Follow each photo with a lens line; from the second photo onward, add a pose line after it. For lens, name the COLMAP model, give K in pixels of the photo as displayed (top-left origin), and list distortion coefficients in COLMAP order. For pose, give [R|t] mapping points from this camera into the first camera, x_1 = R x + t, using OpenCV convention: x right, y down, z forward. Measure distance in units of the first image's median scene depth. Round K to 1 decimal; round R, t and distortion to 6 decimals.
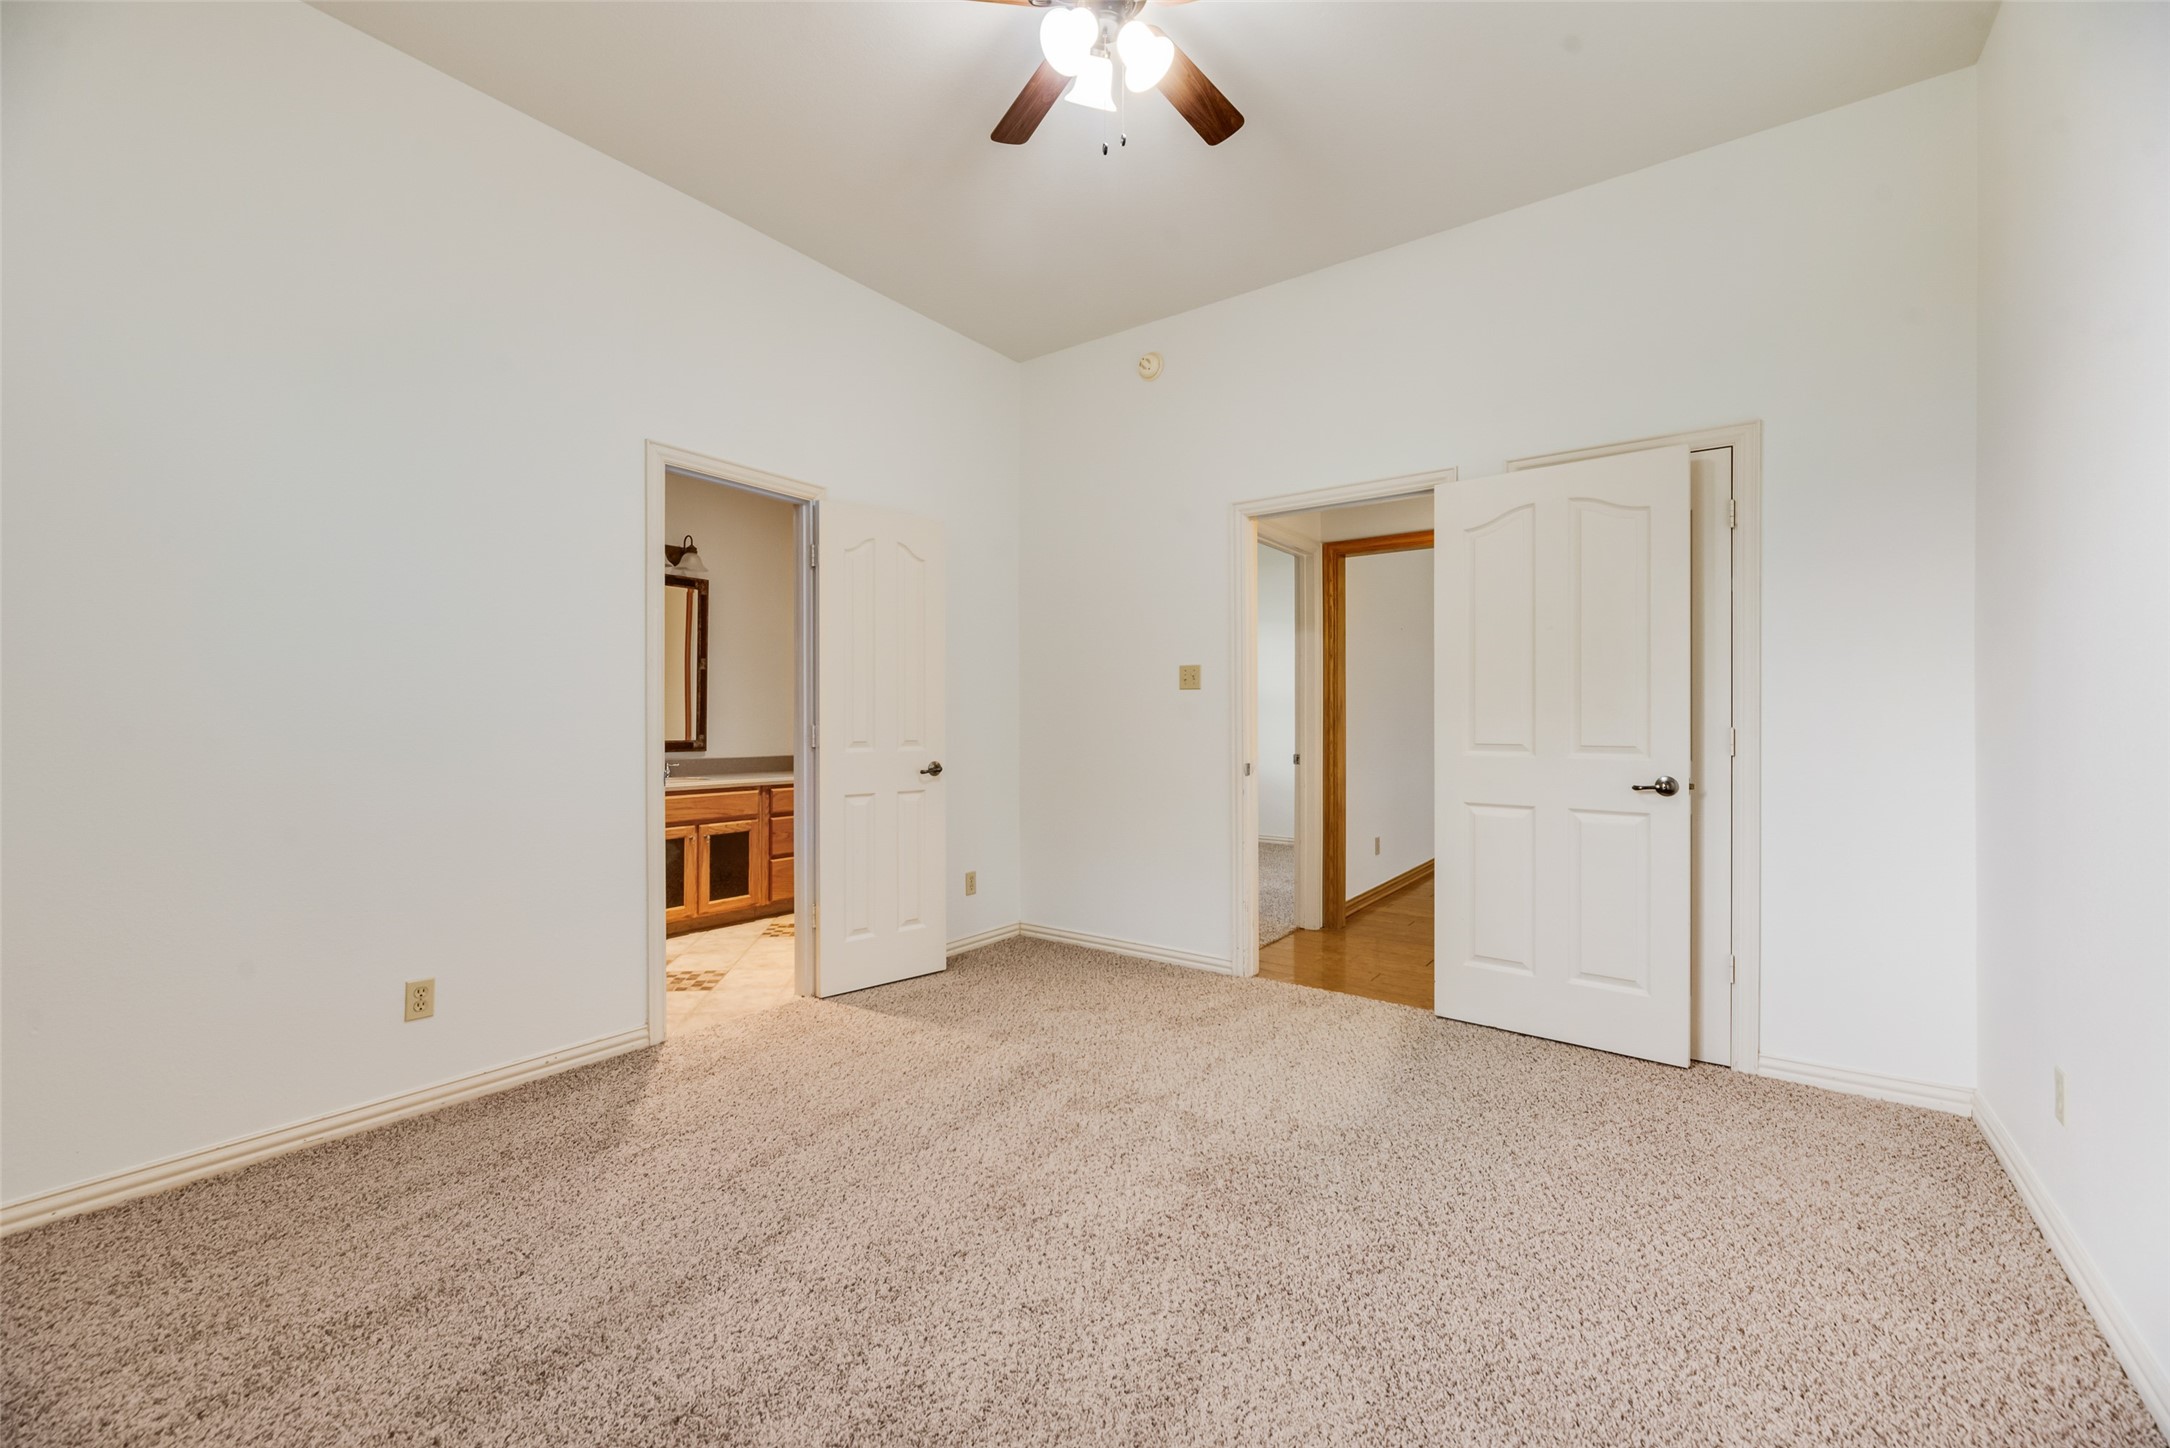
lens RADIAL K [[872.7, 0, 1080.0], [0, 872.7, 723.7], [0, 0, 1]] dist [0.000118, 0.000107]
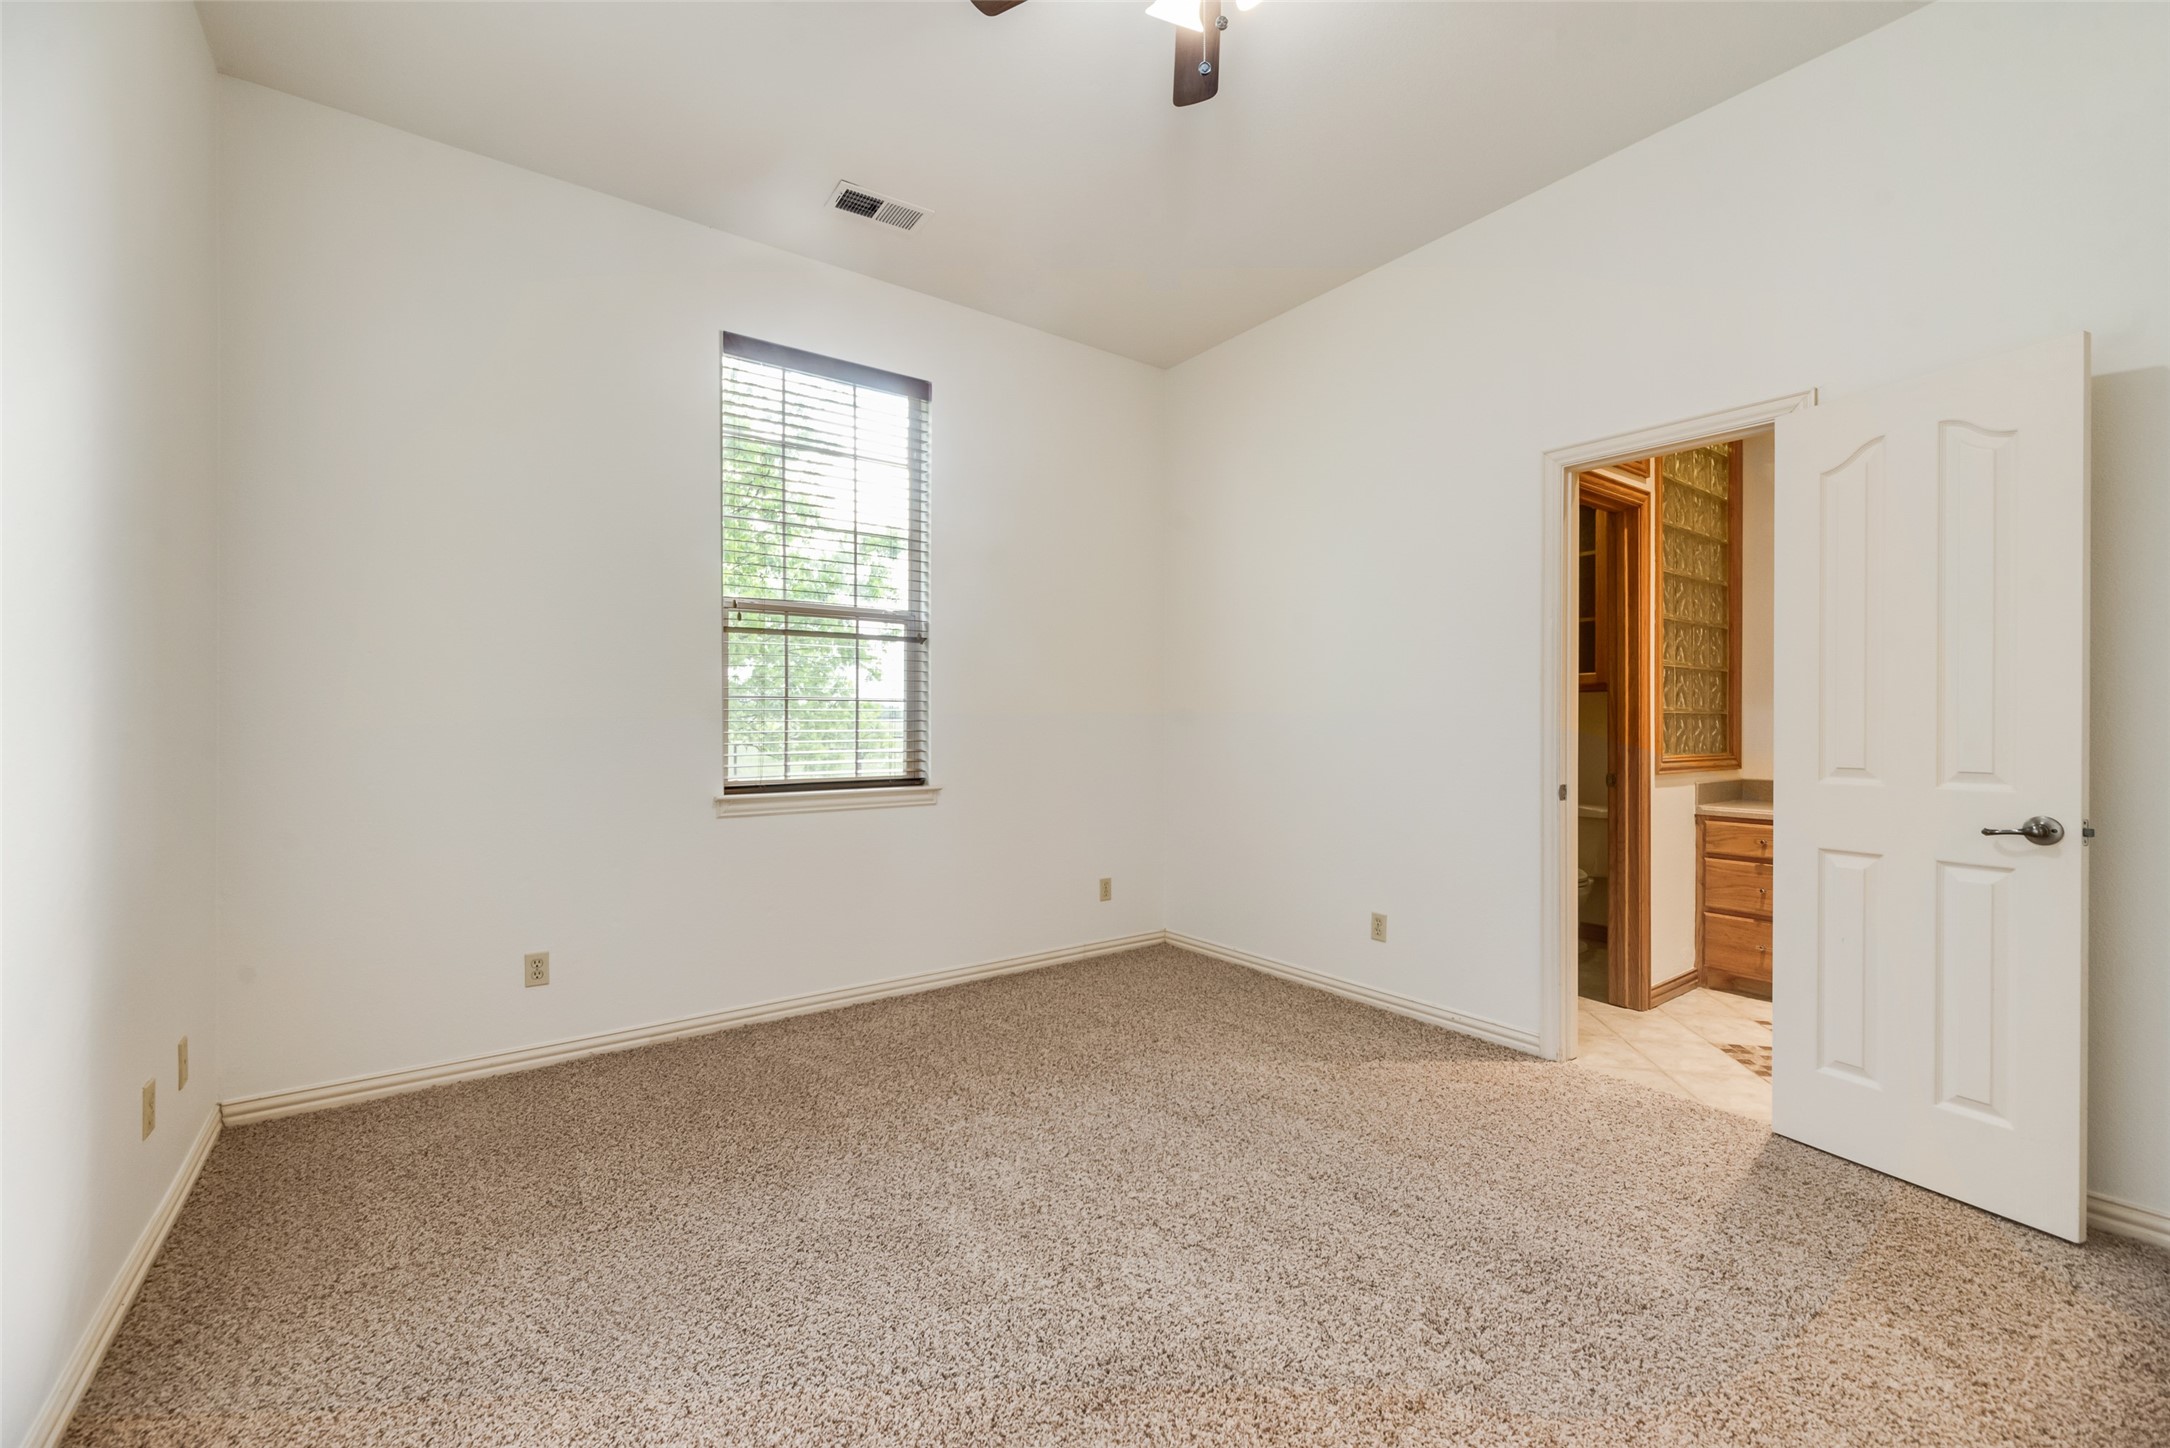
lens RADIAL K [[872.7, 0, 1080.0], [0, 872.7, 723.7], [0, 0, 1]] dist [0.000118, 0.000107]
pose [[-0.288261, -0.003374, -0.957546, 0.649421], [-0.006212, 0.999979, -0.001654, -0.008992], [0.957532, 0.005471, -0.288276, 0.816805]]
